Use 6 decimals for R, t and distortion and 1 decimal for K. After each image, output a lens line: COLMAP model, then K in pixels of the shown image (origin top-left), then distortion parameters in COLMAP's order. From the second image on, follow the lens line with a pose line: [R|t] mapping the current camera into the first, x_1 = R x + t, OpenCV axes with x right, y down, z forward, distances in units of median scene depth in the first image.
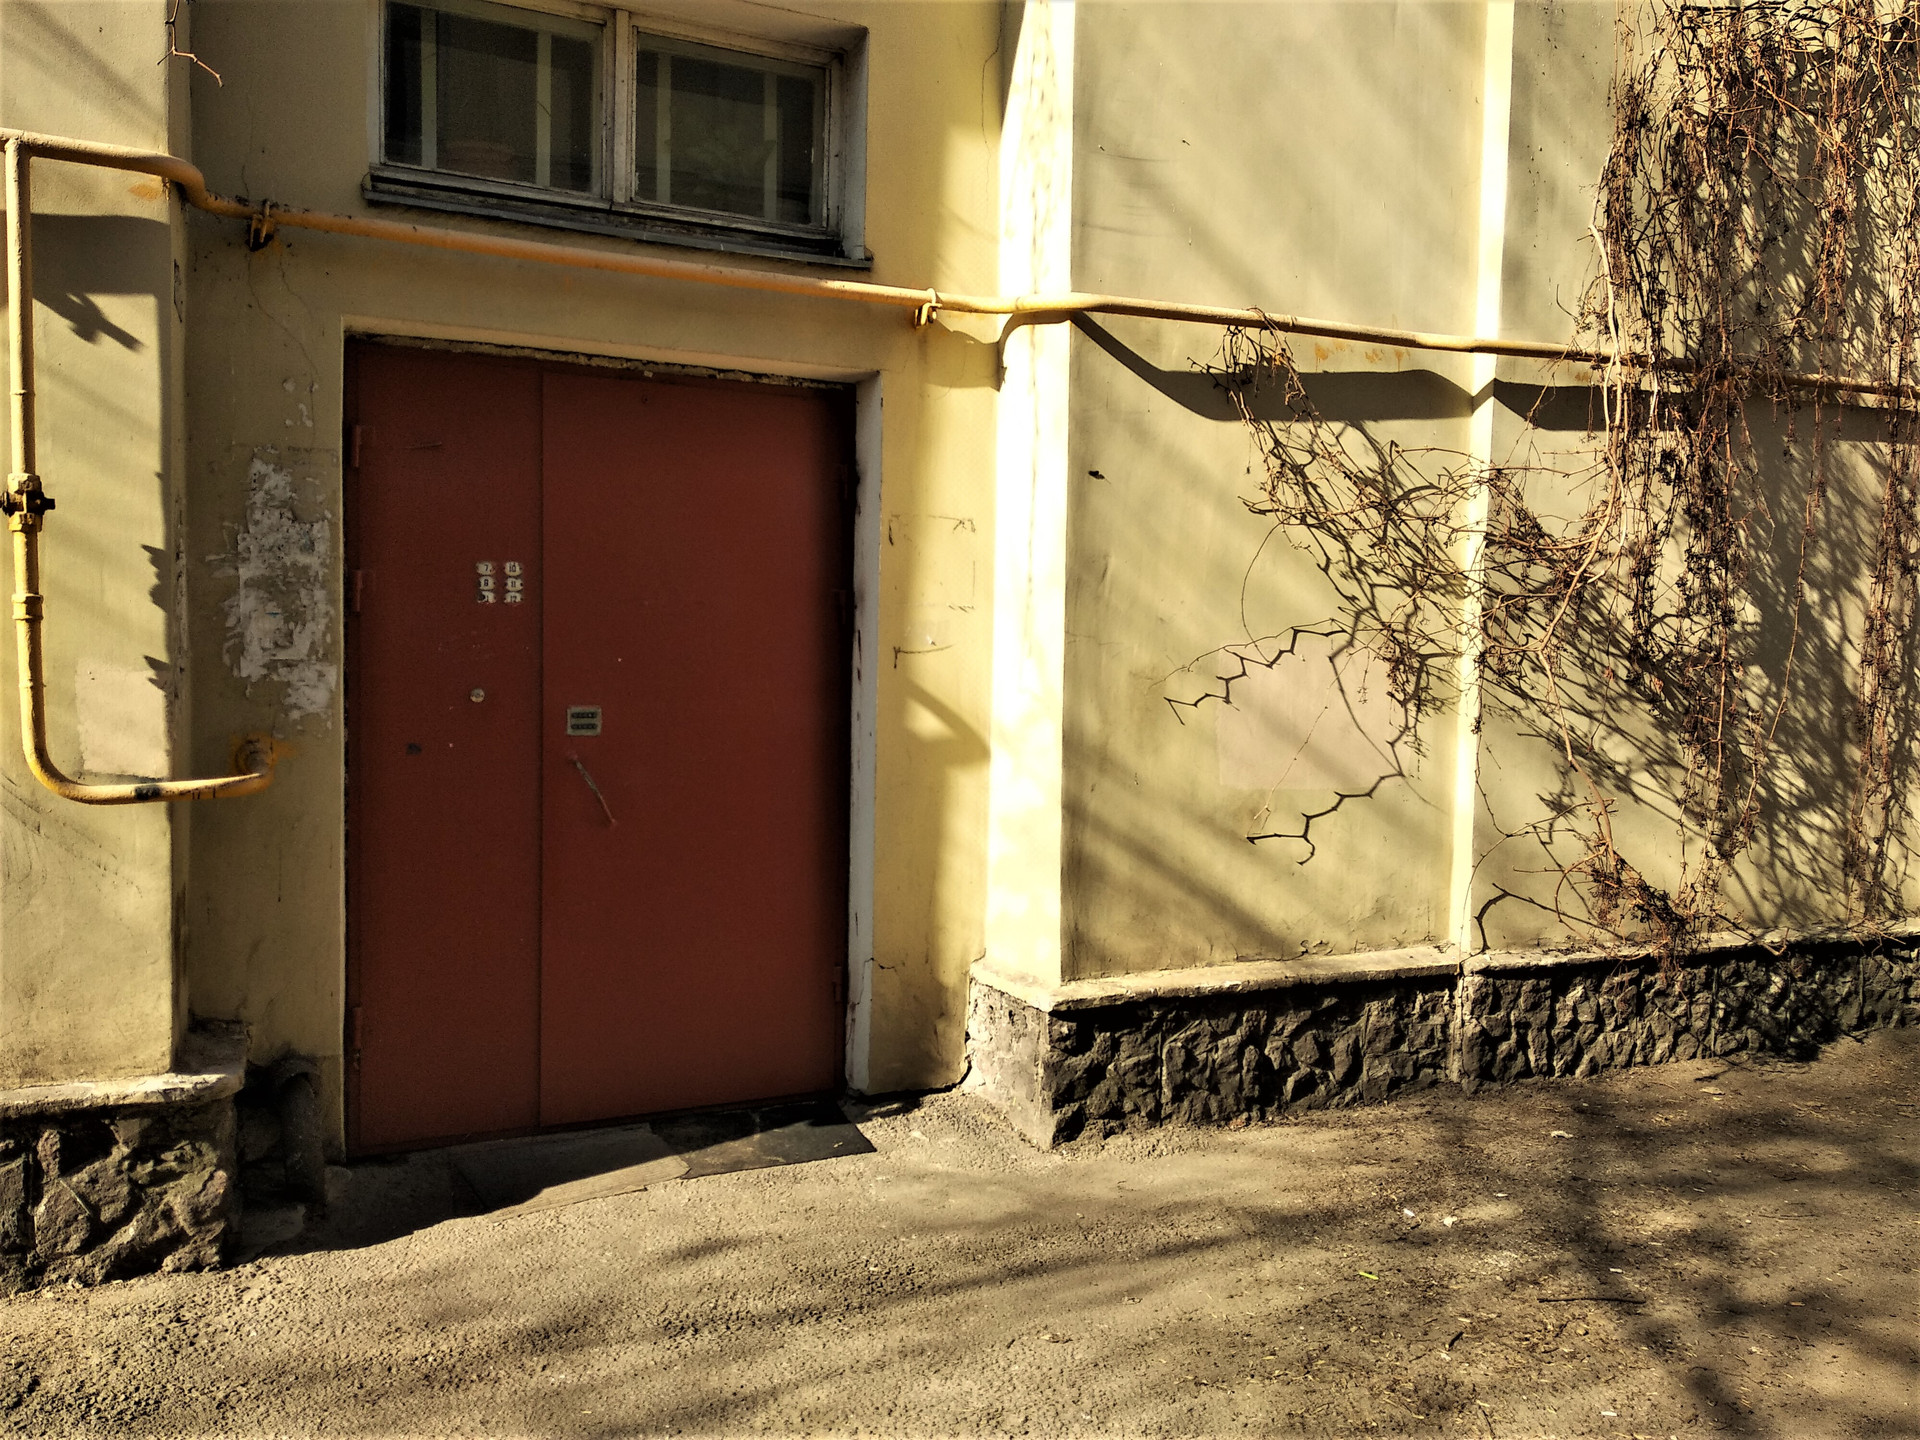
lens RADIAL K [[1489.3, 0, 959.7], [0, 1489.3, 723.8], [0, 0, 1]] dist [0.004894, 0.000095]
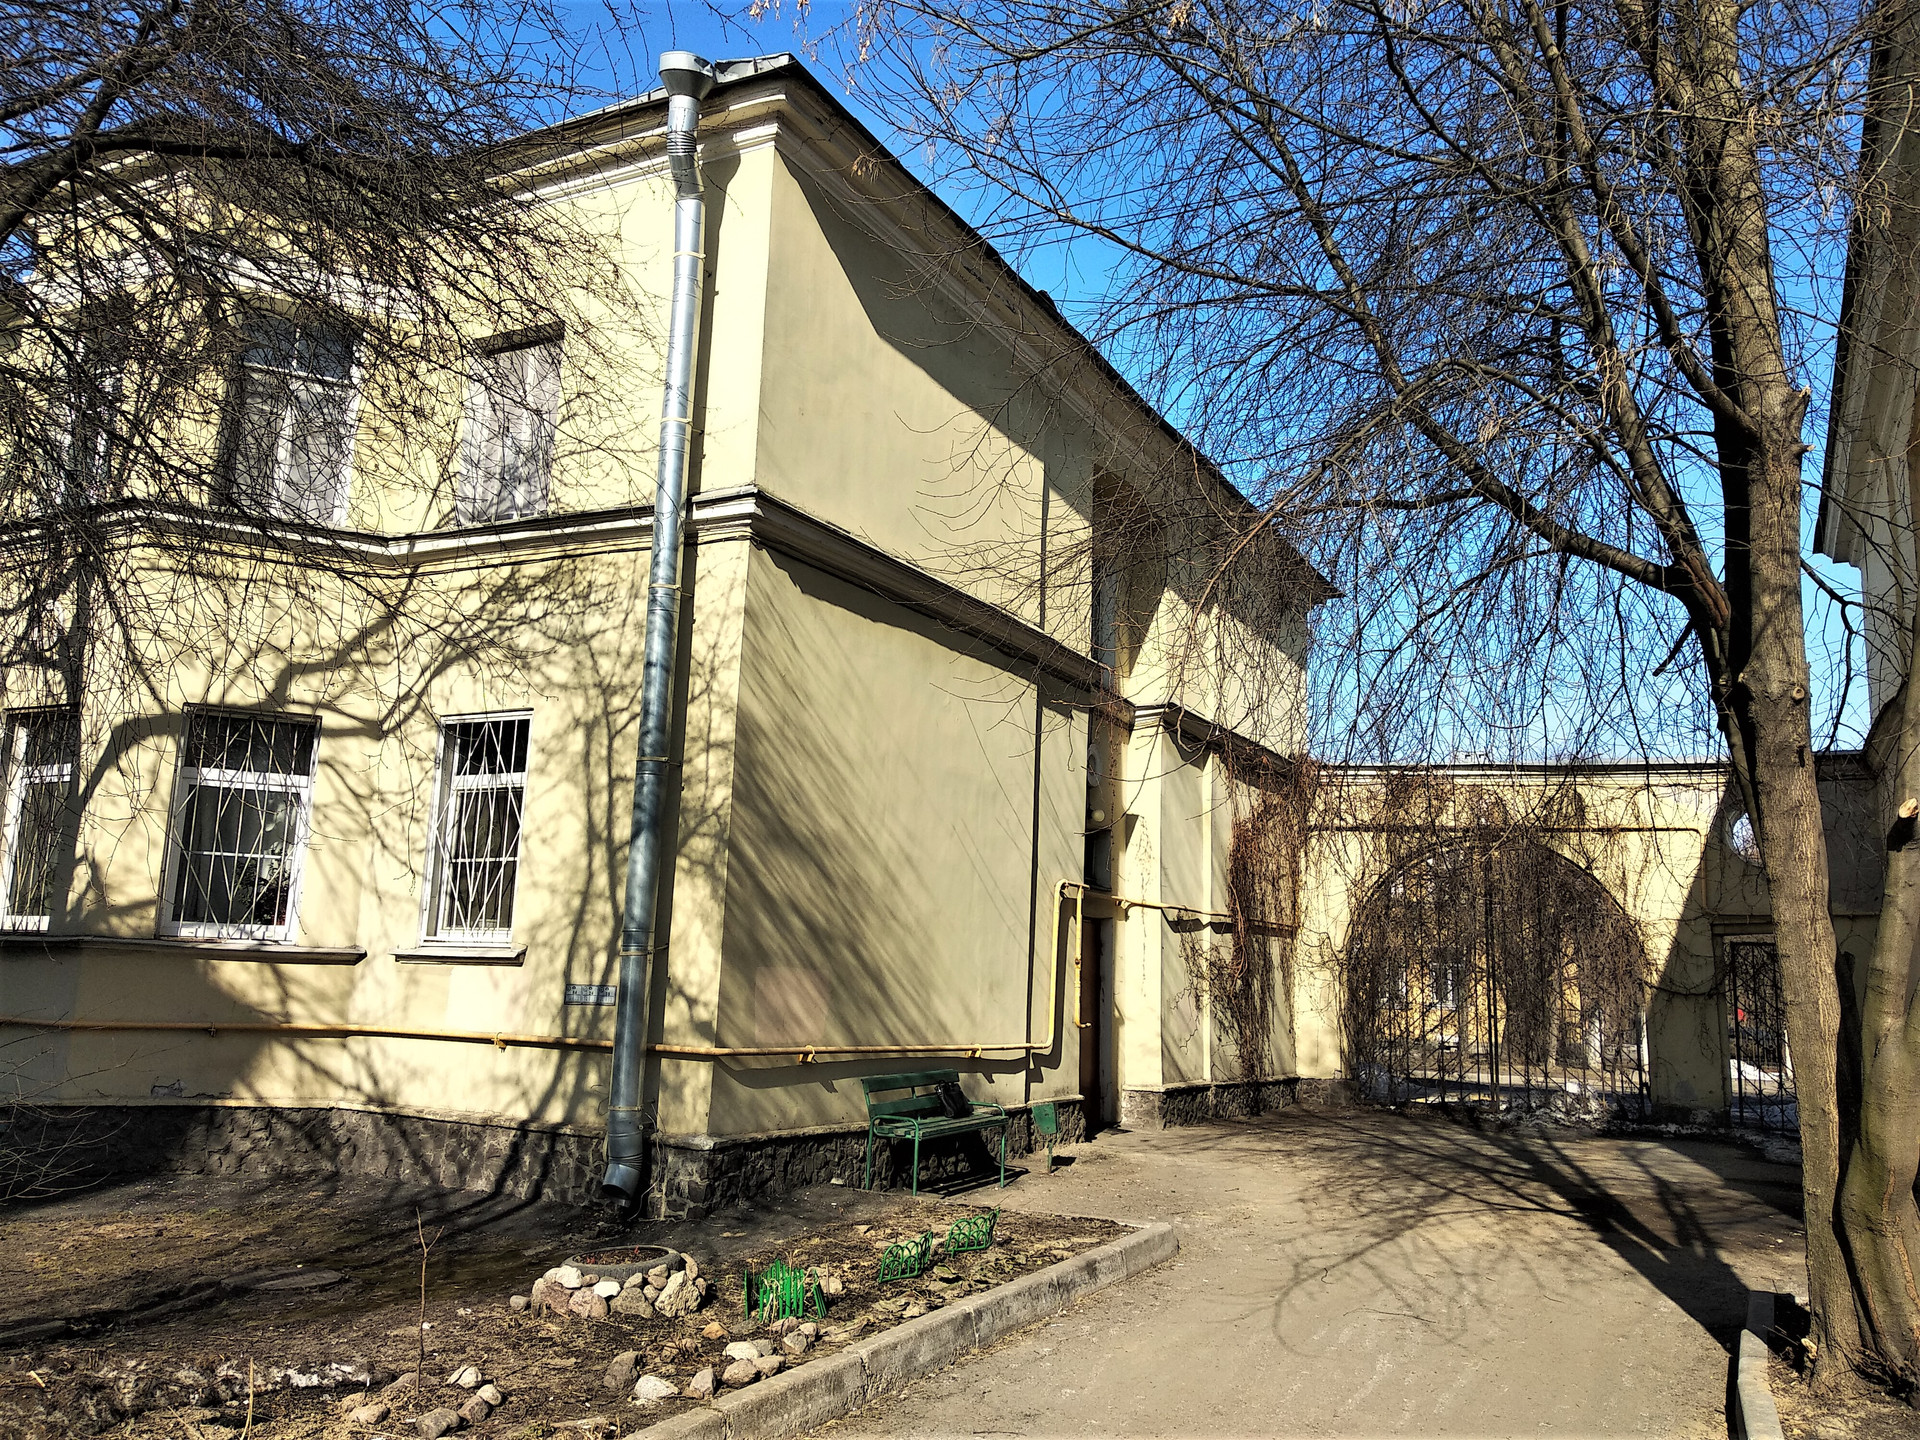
lens RADIAL K [[1489.3, 0, 959.7], [0, 1489.3, 720.9], [0, 0, 1]] dist [0.004894, 0.000095]
pose [[0.799050, 0.119005, 0.589370, -2.388479], [0.015691, 0.975756, -0.218298, 0.083281], [-0.601060, 0.183679, 0.777811, -1.607240]]
